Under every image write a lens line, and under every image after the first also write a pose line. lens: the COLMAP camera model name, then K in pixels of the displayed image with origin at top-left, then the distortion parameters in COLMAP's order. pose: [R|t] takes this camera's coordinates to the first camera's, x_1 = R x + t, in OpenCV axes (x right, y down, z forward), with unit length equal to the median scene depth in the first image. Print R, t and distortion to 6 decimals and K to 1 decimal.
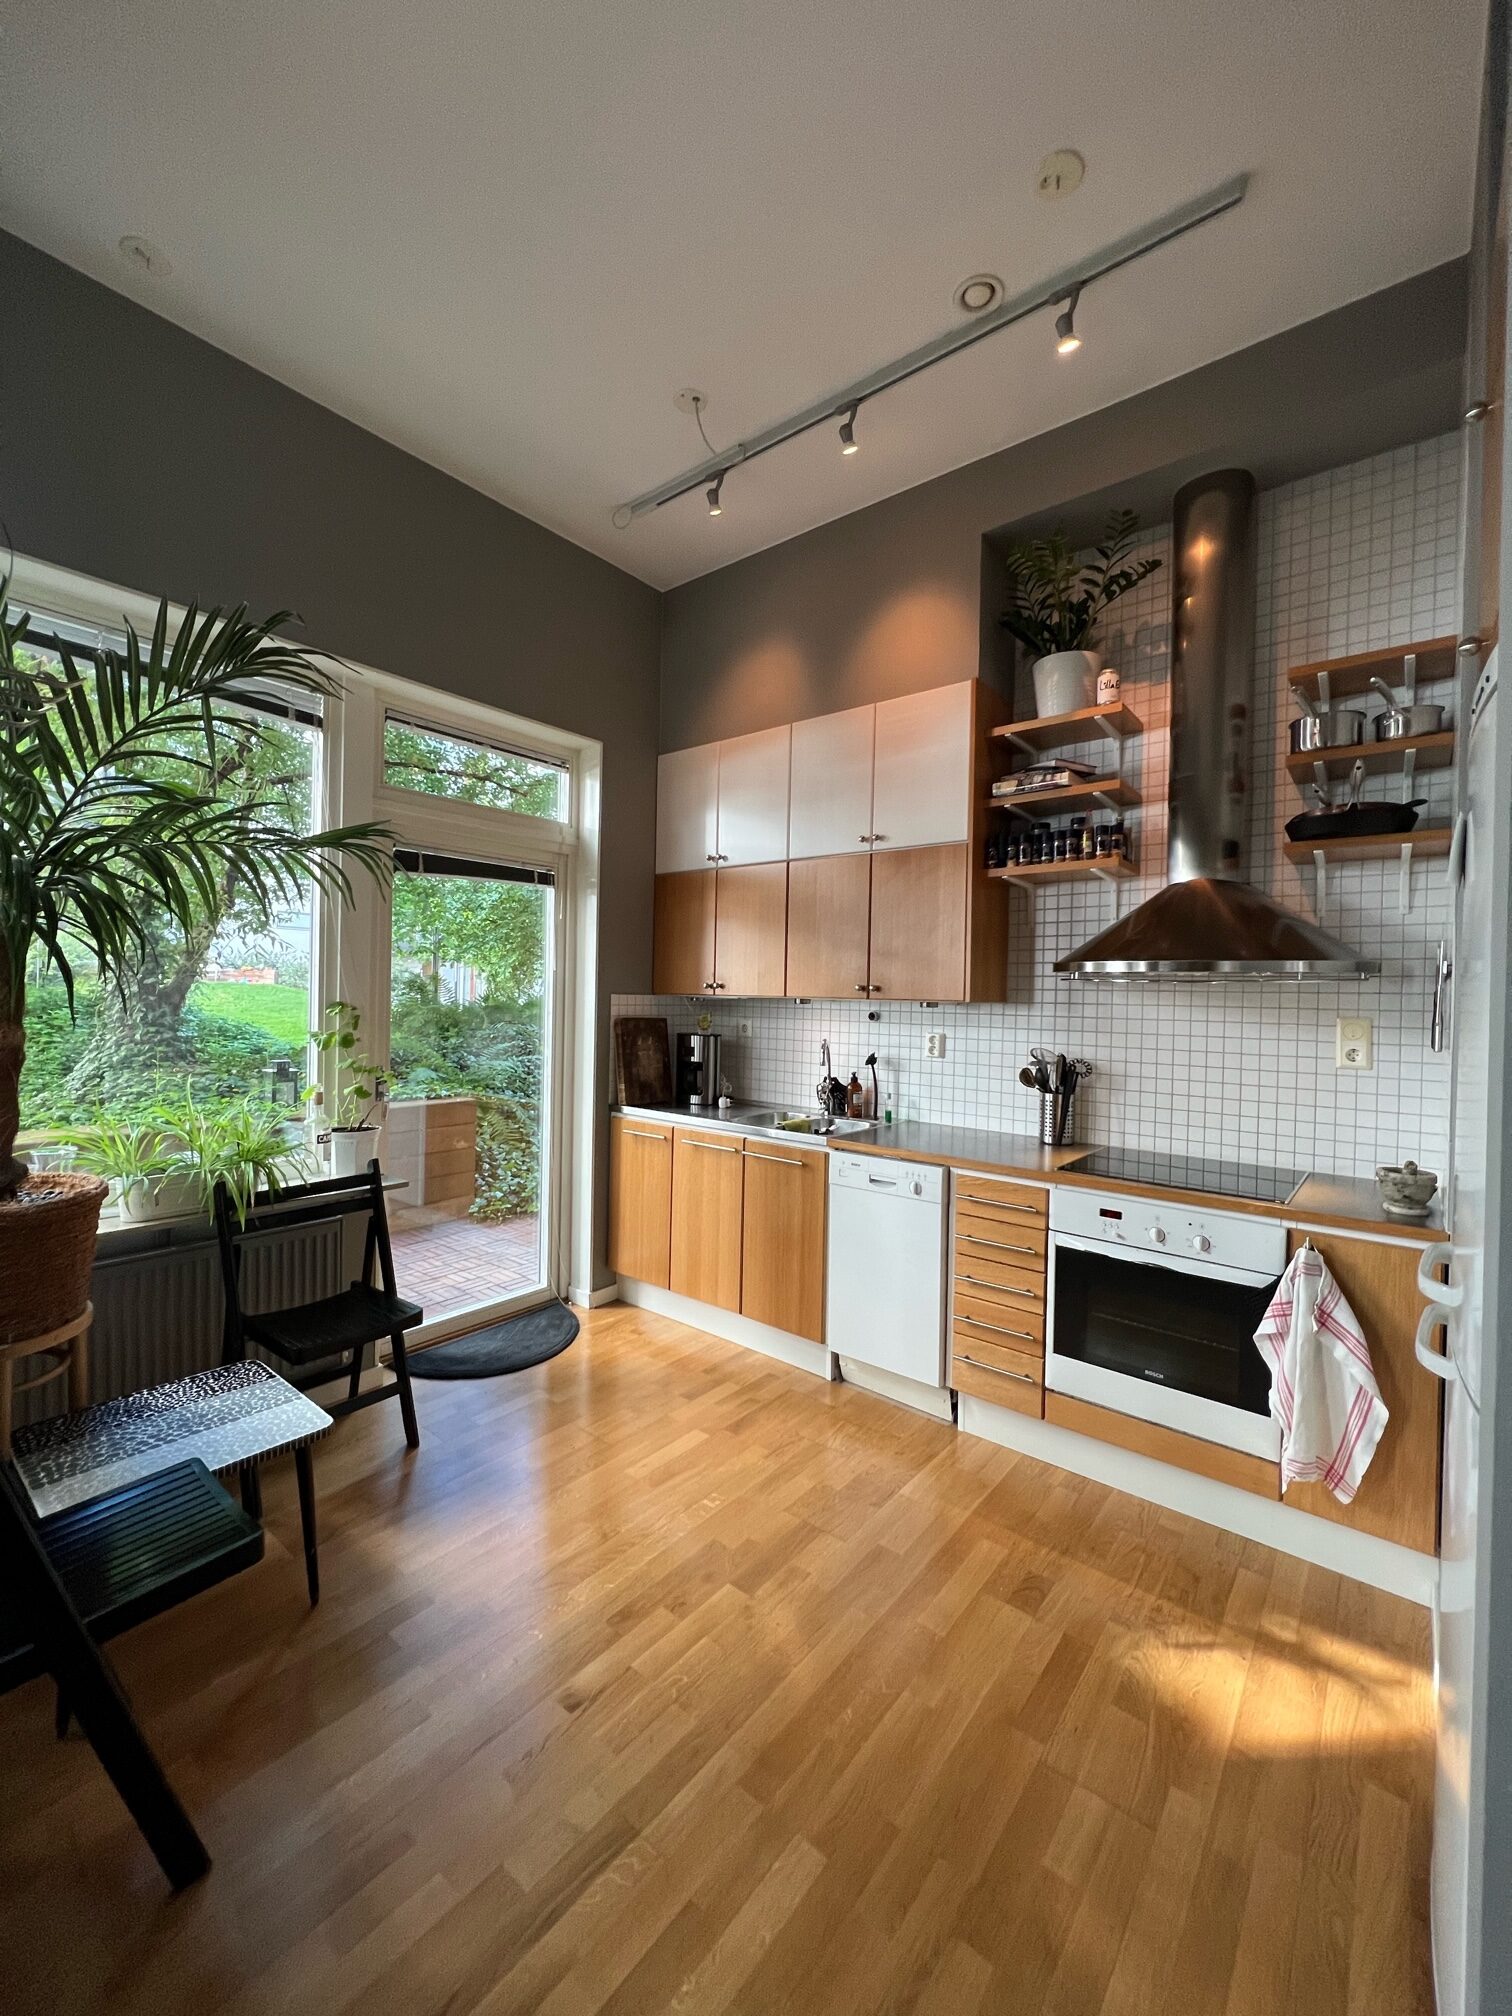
lens RADIAL K [[806.7, 0, 756.0], [0, 806.7, 1008.0], [0, 0, 1]] dist [0.000269, -0.000001]
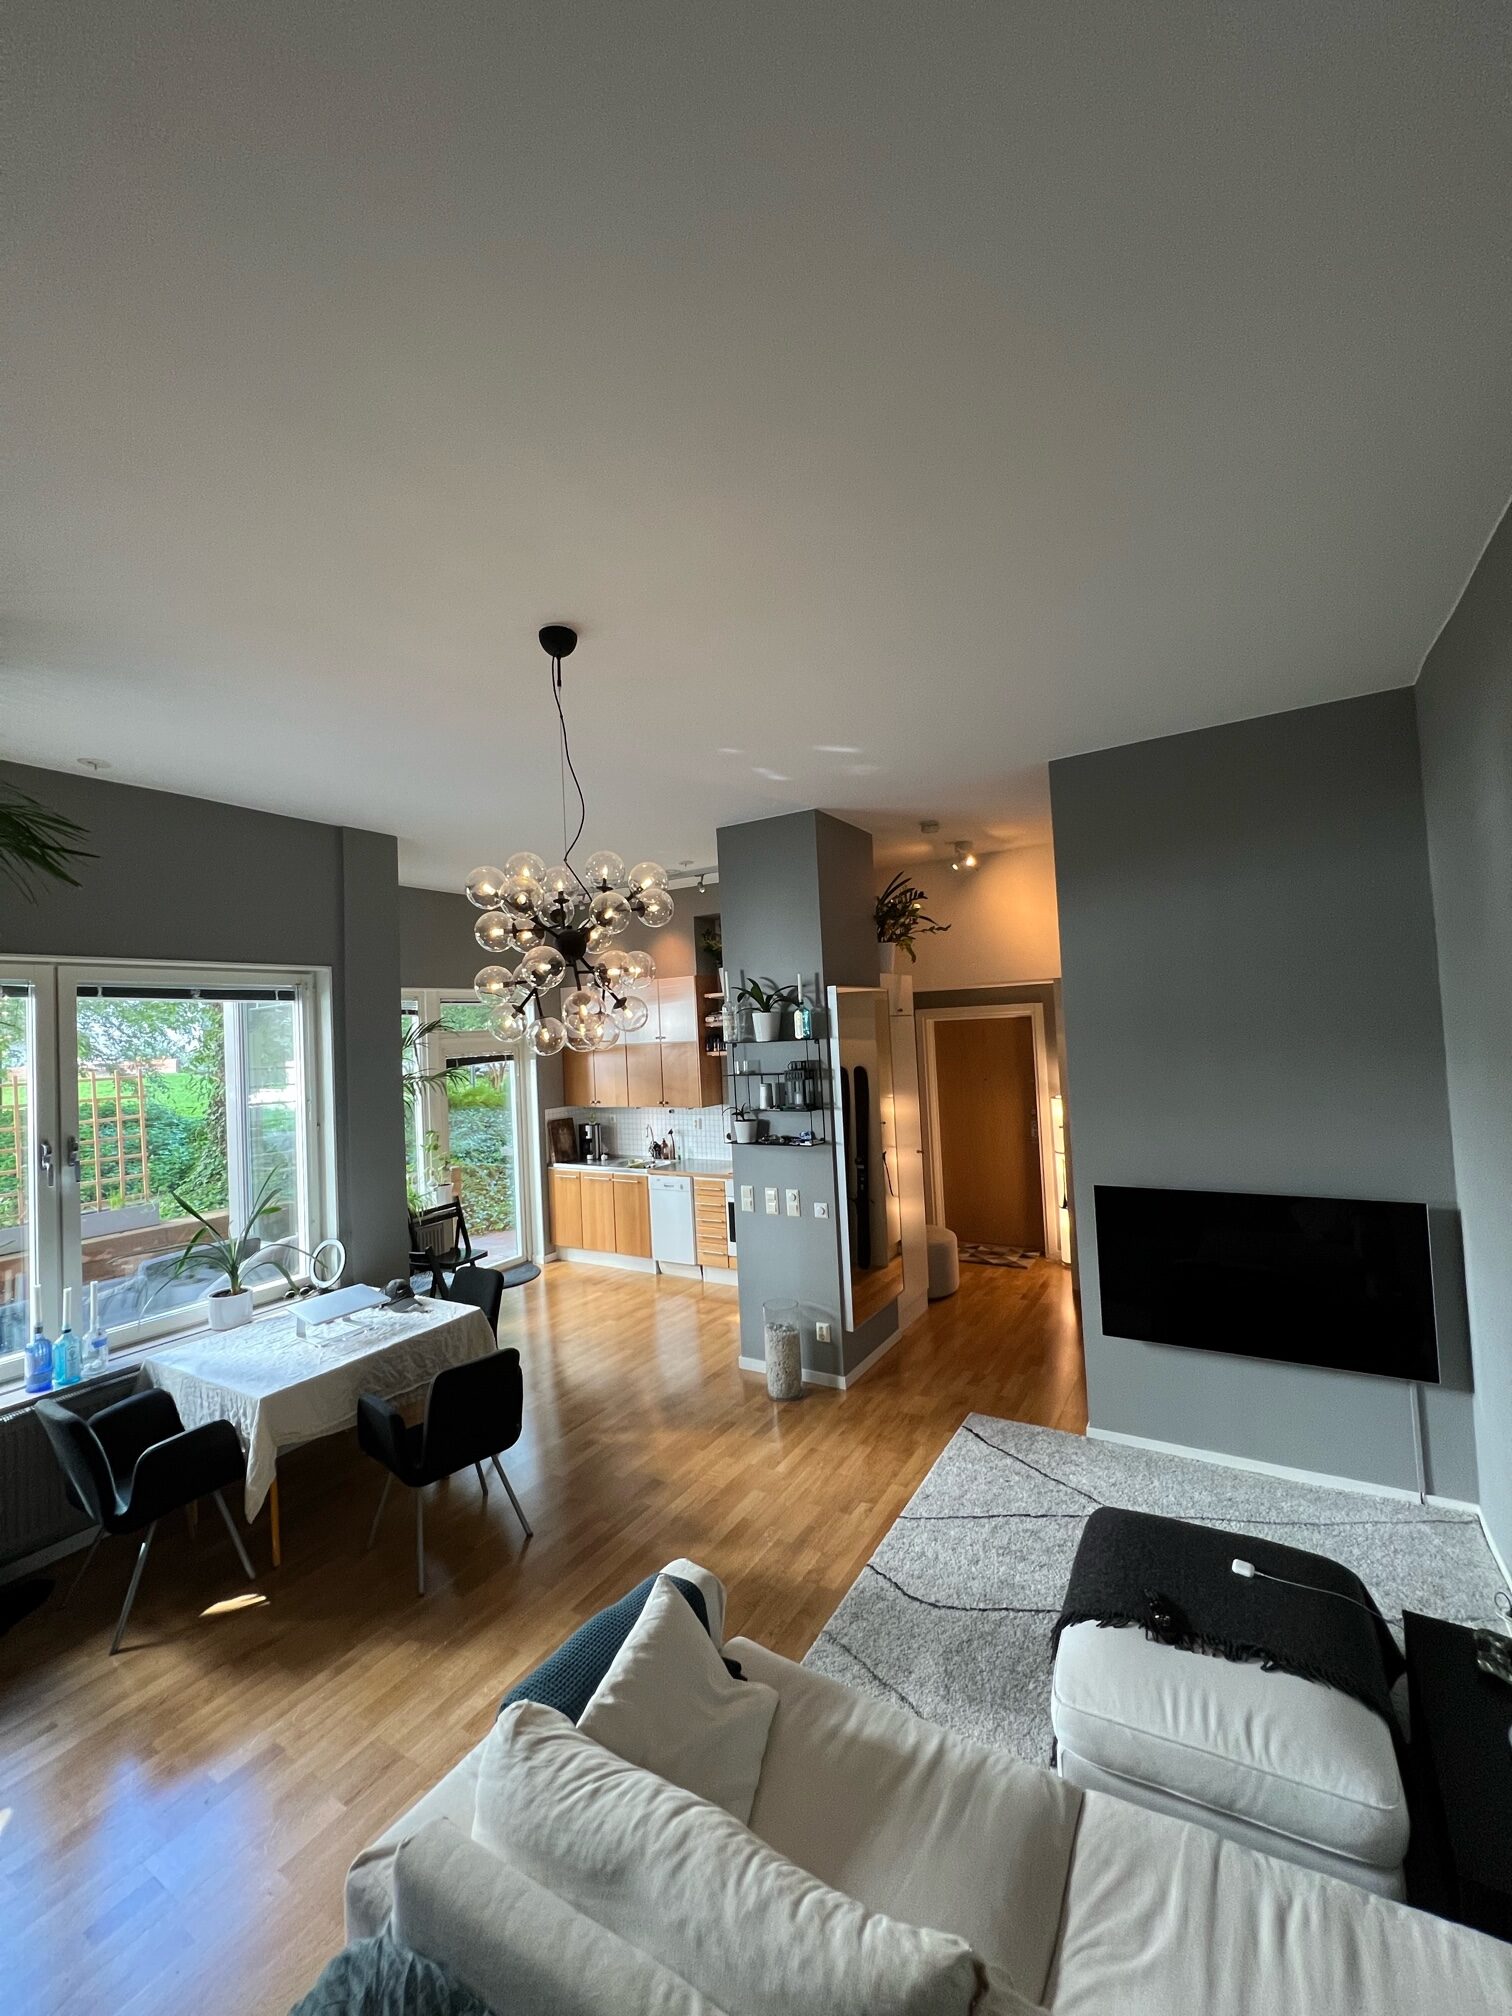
lens RADIAL K [[806.7, 0, 756.0], [0, 806.7, 1008.0], [0, 0, 1]] dist [0.000269, -0.000001]
pose [[0.988558, -0.065625, 0.135815, 0.095607], [0.071196, 0.996792, -0.036567, -0.170887], [-0.132980, 0.045818, 0.990059, -1.184572]]
